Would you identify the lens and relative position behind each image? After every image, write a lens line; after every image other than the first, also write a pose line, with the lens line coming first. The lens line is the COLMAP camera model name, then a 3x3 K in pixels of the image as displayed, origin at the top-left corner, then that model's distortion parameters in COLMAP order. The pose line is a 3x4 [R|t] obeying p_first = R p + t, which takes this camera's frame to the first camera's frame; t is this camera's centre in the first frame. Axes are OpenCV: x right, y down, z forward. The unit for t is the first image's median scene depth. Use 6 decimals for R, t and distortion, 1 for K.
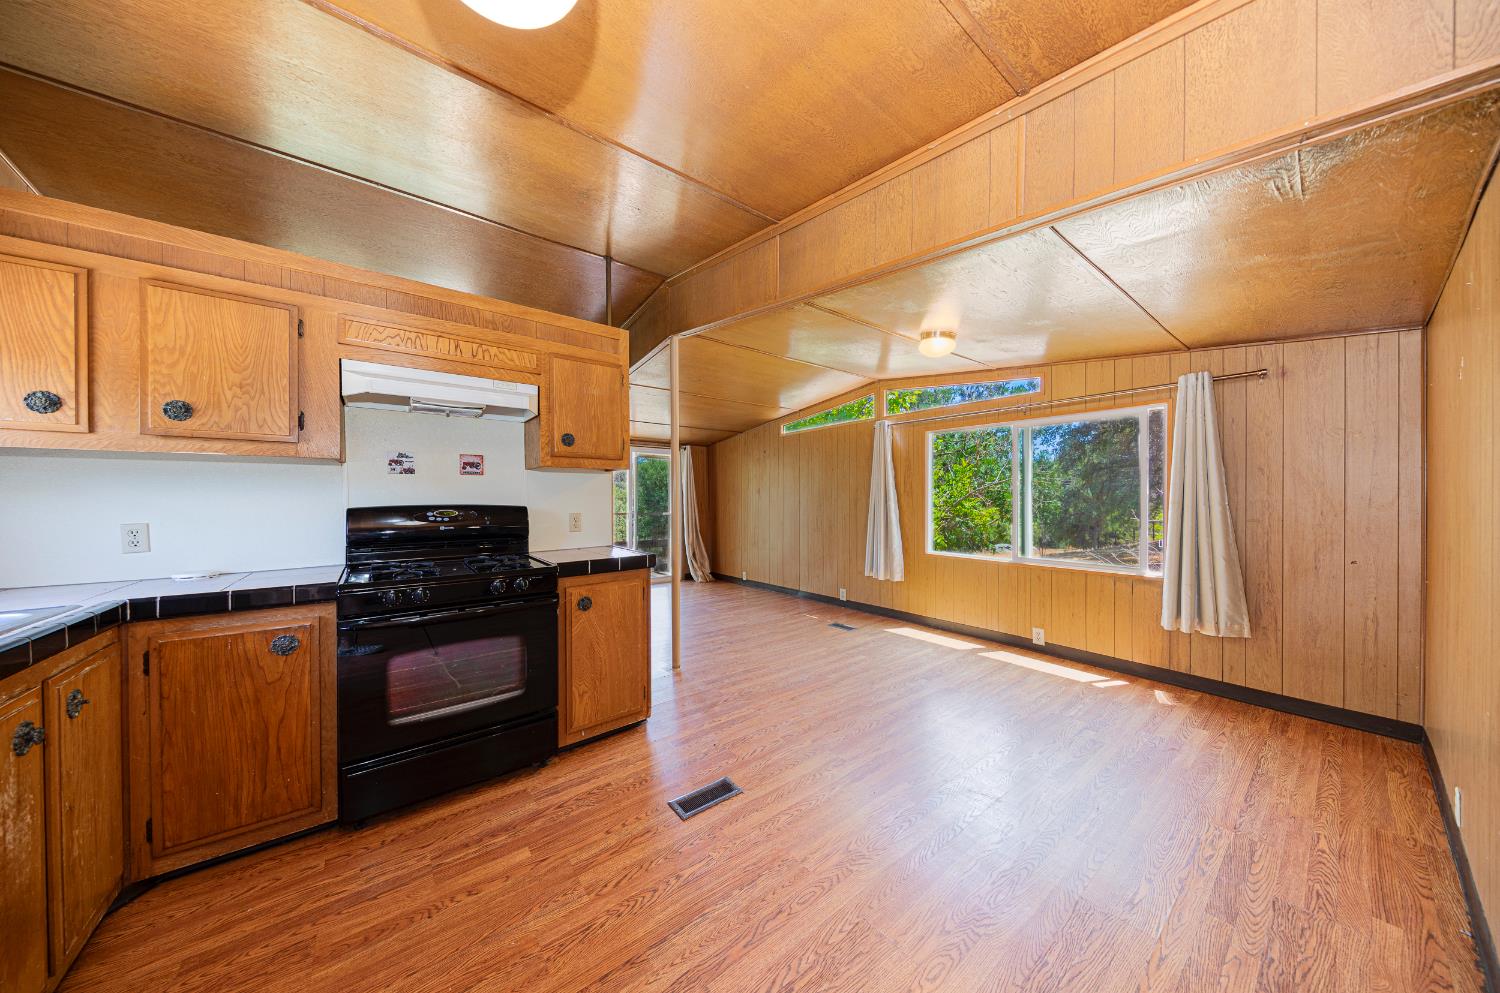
lens RADIAL K [[476.1, 0, 745.2], [0, 476.1, 502.7], [0, 0, 1]] dist [-0.001011, -0.000744]
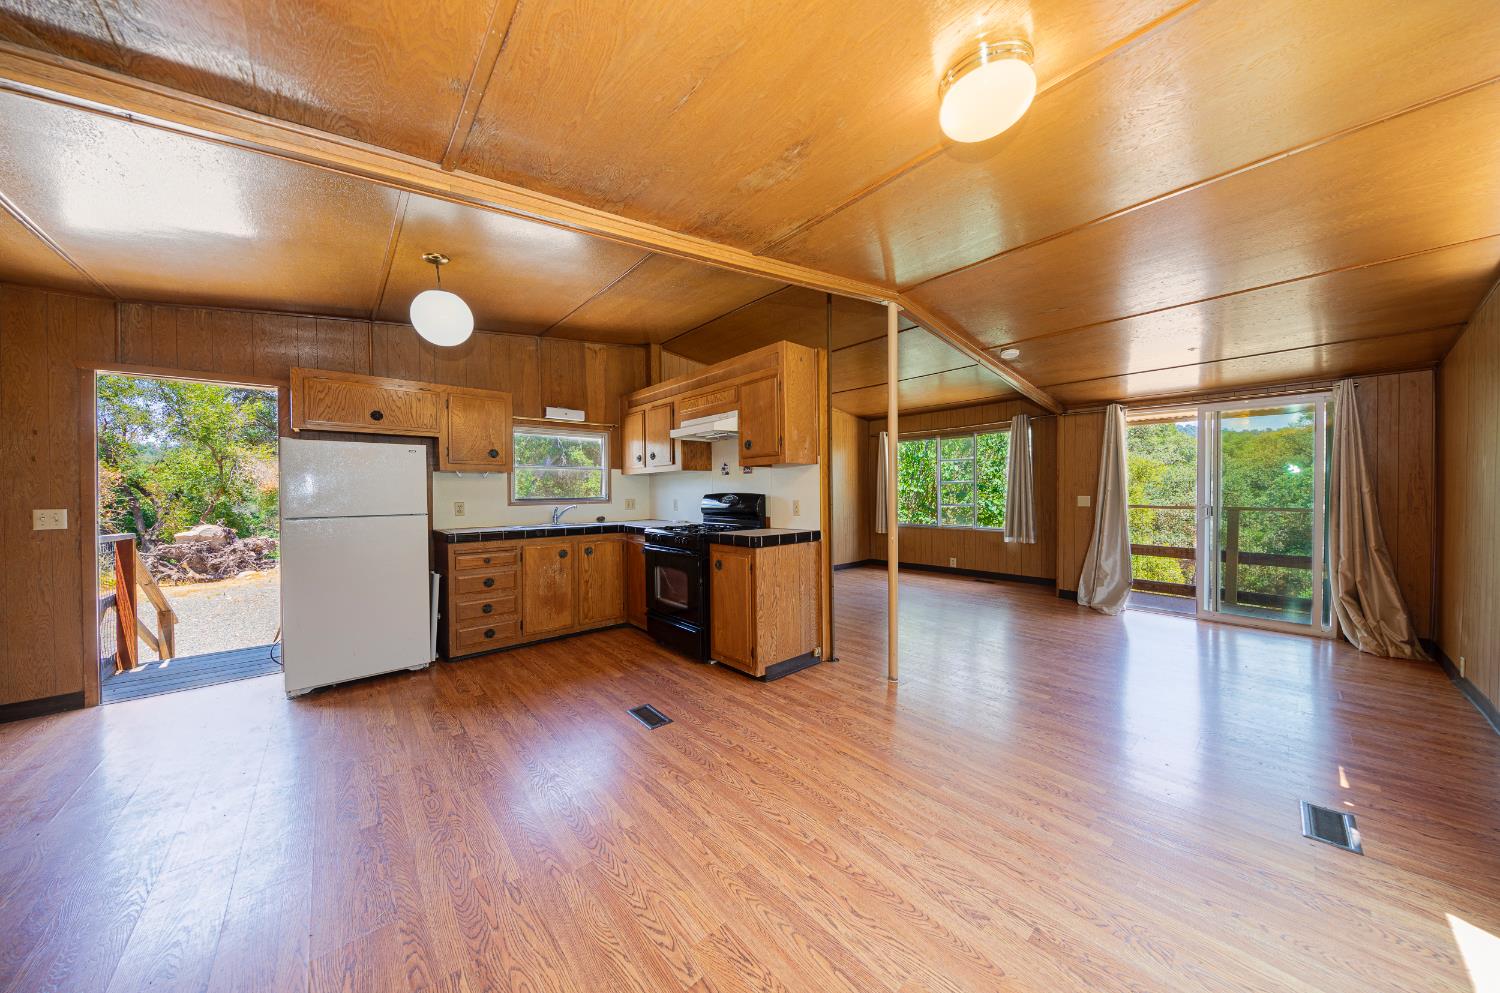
lens RADIAL K [[476.1, 0, 773.1], [0, 476.1, 497.9], [0, 0, 1]] dist [-0.001011, -0.000744]
pose [[0.073596, 0.016850, -0.997146, 1.241923], [0.001332, 0.999855, 0.016994, -0.007706], [0.997287, -0.002579, 0.073563, 1.239943]]
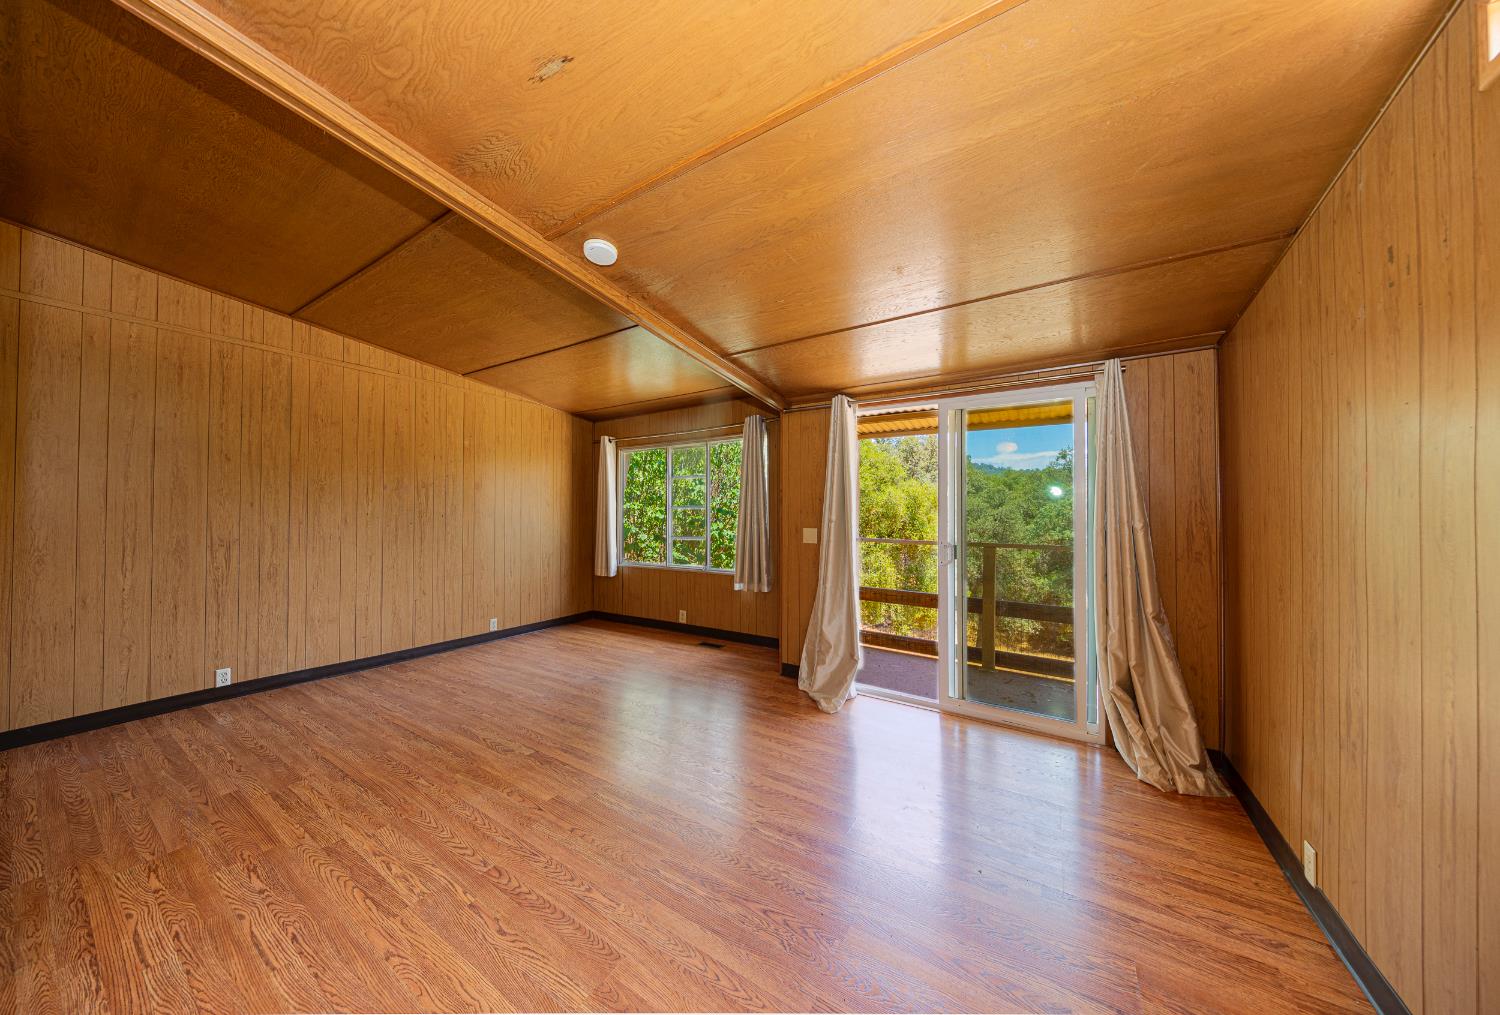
lens RADIAL K [[476.1, 0, 749.7], [0, 476.1, 508.4], [0, 0, 1]] dist [-0.001011, -0.000744]
pose [[0.329919, -0.009664, -0.943960, 0.881570], [-0.009591, 0.999862, -0.013589, -0.013041], [0.943960, 0.013537, 0.329781, 1.702653]]
